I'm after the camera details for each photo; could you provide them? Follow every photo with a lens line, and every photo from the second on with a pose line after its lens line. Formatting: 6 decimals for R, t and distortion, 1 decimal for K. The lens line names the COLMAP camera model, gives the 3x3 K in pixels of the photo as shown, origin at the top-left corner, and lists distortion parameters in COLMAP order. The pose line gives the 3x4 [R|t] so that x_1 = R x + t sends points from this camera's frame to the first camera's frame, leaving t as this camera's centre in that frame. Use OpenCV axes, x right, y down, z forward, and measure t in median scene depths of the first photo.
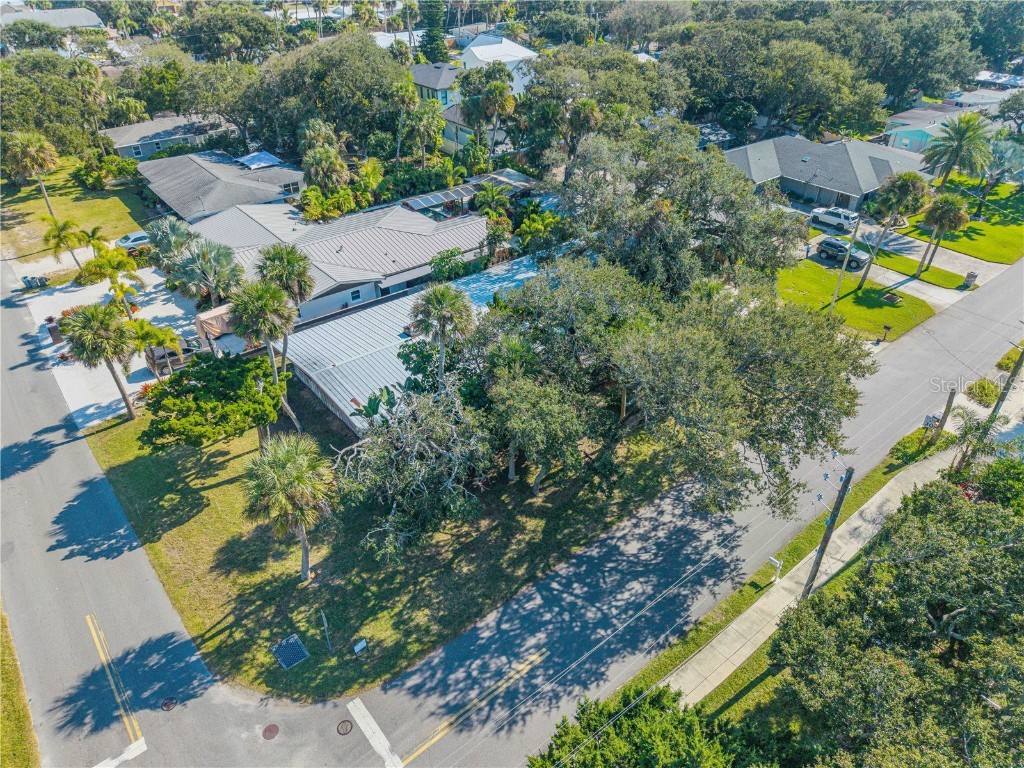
lens RADIAL K [[684.1, 0, 510.6], [0, 684.1, 389.8], [0, 0, 1]] dist [0.015794, -0.016039]
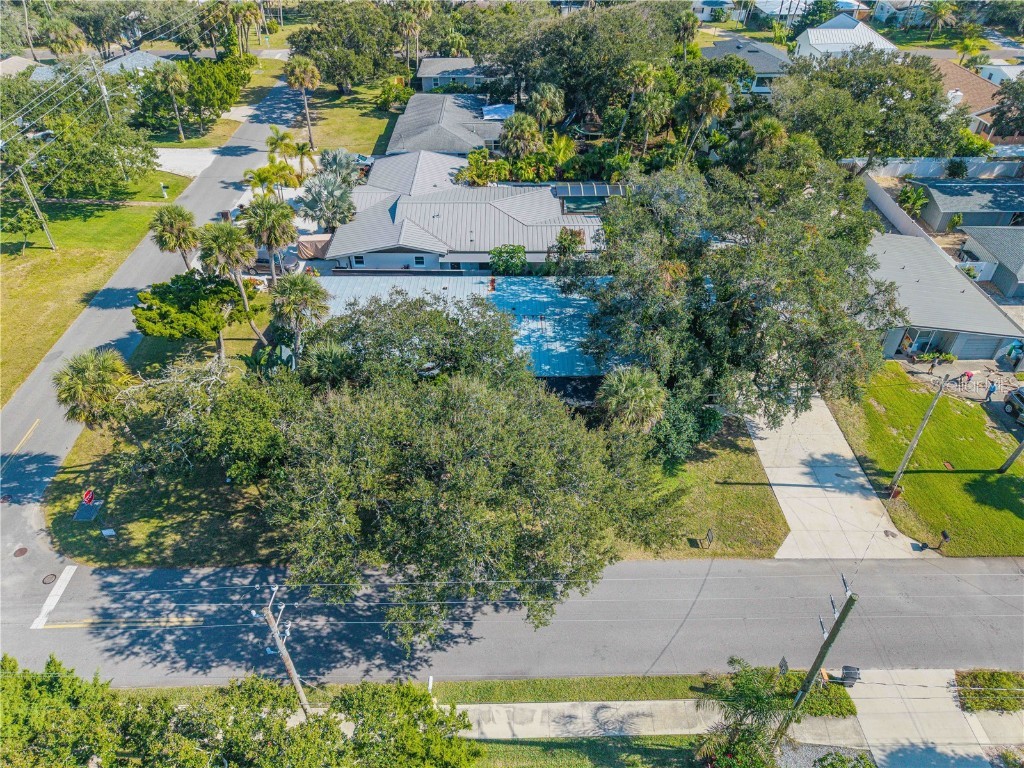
lens RADIAL K [[684.1, 0, 512.5], [0, 684.1, 389.1], [0, 0, 1]] dist [0.015794, -0.016039]
pose [[0.784845, 0.392701, -0.479378, 0.618190], [-0.357656, 0.918782, 0.167097, -0.240796], [0.506063, 0.040307, 0.861554, 0.220192]]
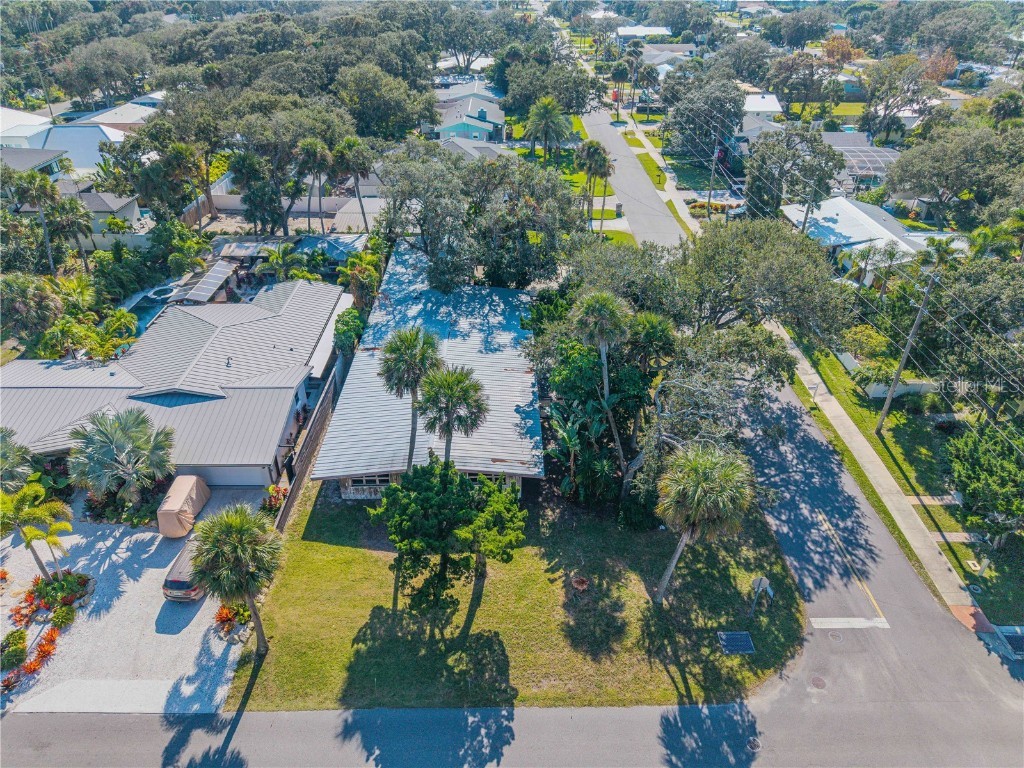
lens RADIAL K [[684.1, 0, 513.6], [0, 684.1, 390.6], [0, 0, 1]] dist [0.015794, -0.016039]
pose [[0.622462, -0.422509, 0.658808, -0.796876], [0.447626, 0.882687, 0.143157, -0.193442], [-0.642006, 0.205789, 0.738565, 0.277761]]
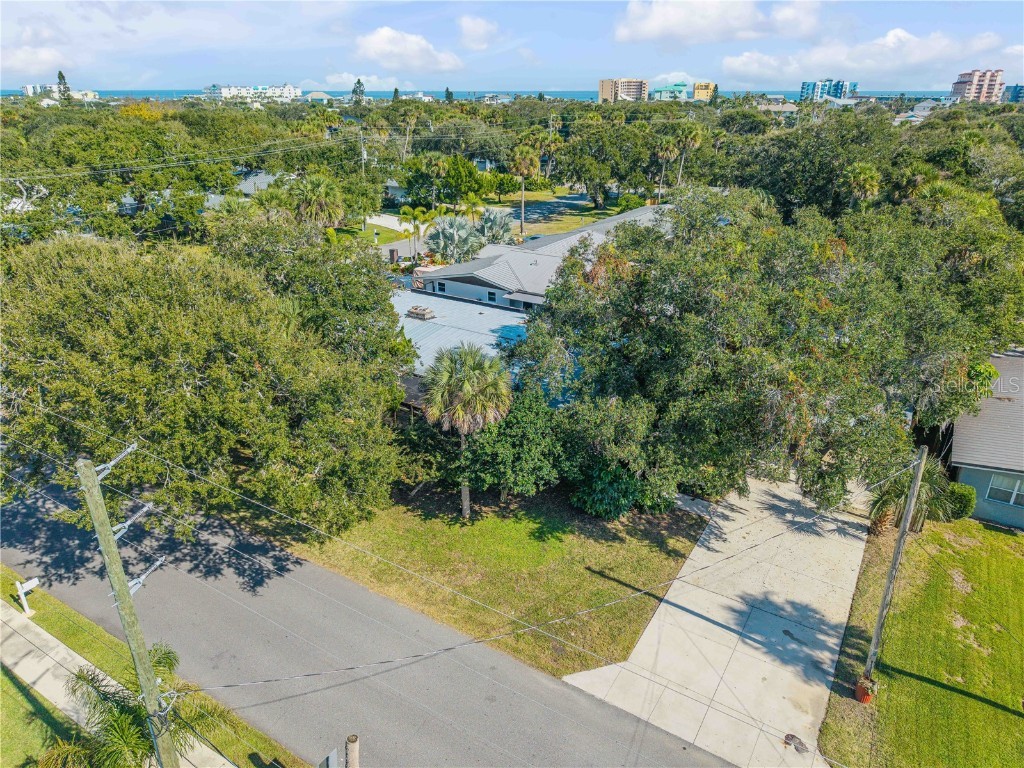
lens RADIAL K [[684.1, 0, 514.0], [0, 684.1, 393.1], [0, 0, 1]] dist [0.015794, -0.016039]
pose [[0.324586, 0.385097, -0.863912, 0.913796], [-0.545783, 0.822225, 0.161455, -0.262941], [0.772506, 0.419102, 0.477062, 0.796622]]
